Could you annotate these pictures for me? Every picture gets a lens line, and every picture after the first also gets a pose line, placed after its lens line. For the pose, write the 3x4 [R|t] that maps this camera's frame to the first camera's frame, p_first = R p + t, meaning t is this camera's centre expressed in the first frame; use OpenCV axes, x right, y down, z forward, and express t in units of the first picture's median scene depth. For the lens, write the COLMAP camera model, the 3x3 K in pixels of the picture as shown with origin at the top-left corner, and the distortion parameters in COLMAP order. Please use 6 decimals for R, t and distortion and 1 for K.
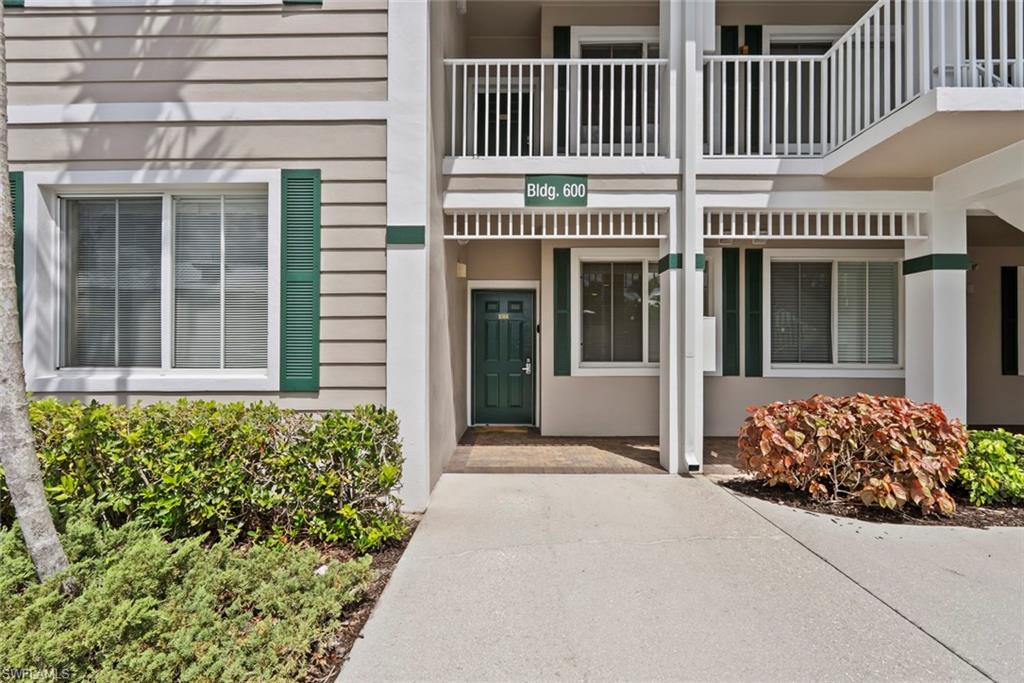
lens RADIAL K [[453.7, 0, 512.8], [0, 453.7, 344.6], [0, 0, 1]] dist [0.001232, 0.000353]
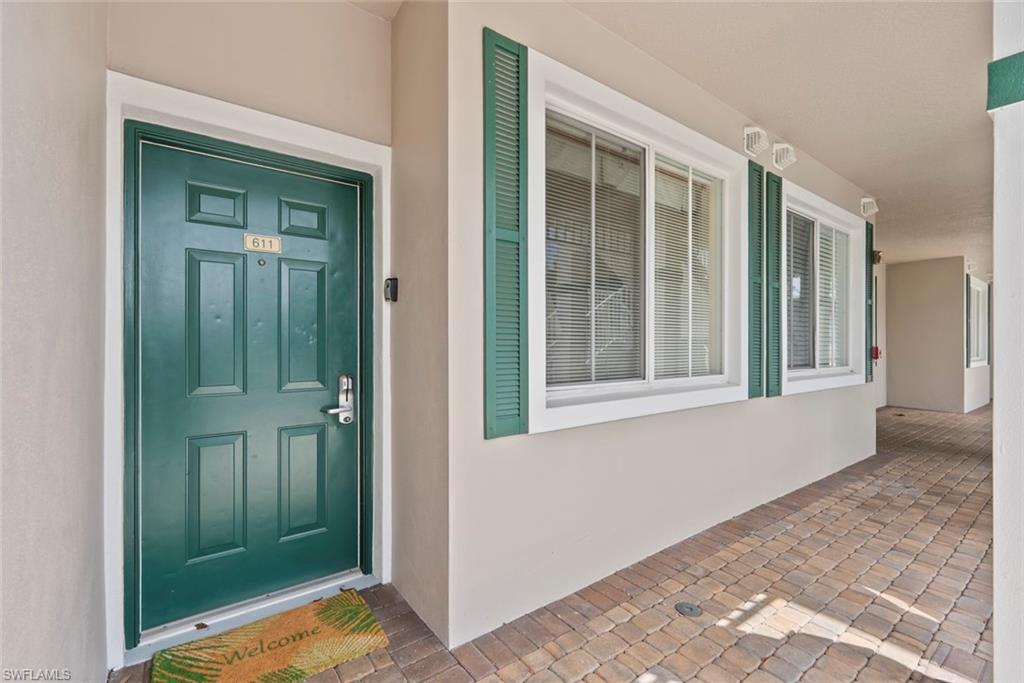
lens RADIAL K [[453.7, 0, 512.8], [0, 453.7, 344.6], [0, 0, 1]] dist [0.001232, 0.000353]
pose [[0.797352, 0.002433, 0.603509, -0.108790], [-0.007146, 0.999960, 0.005409, 0.003803], [-0.603472, -0.008625, 0.797338, 0.990778]]
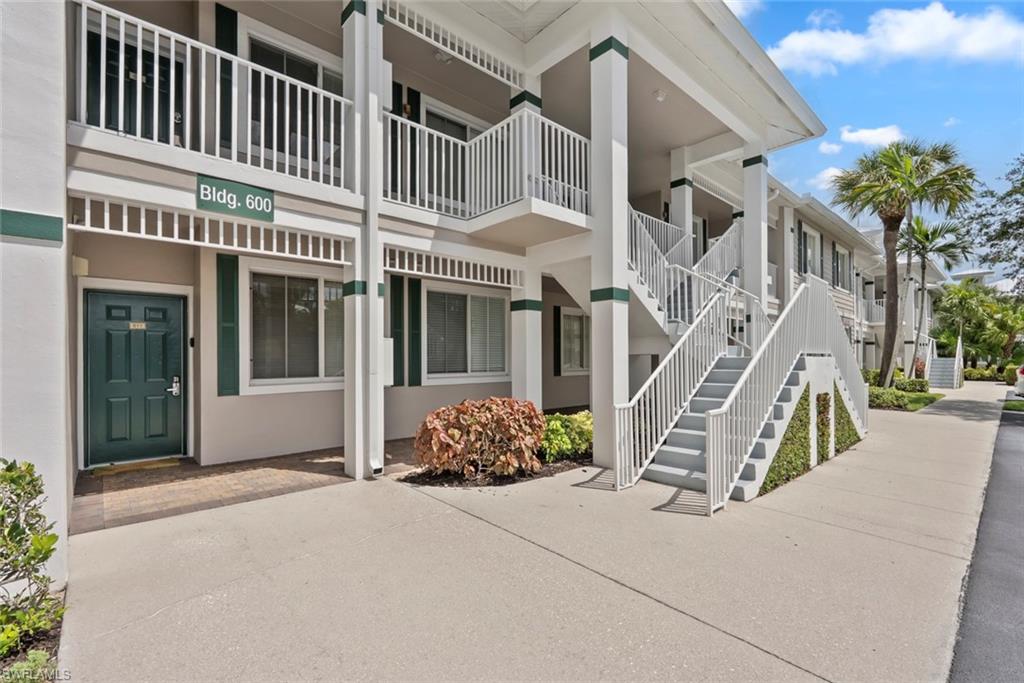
lens RADIAL K [[453.7, 0, 512.8], [0, 453.7, 344.6], [0, 0, 1]] dist [0.001232, 0.000353]
pose [[0.736425, 0.011851, 0.676416, -0.115536], [-0.002523, 0.999888, -0.014772, -0.028066], [-0.676515, 0.009172, 0.736372, -0.069056]]
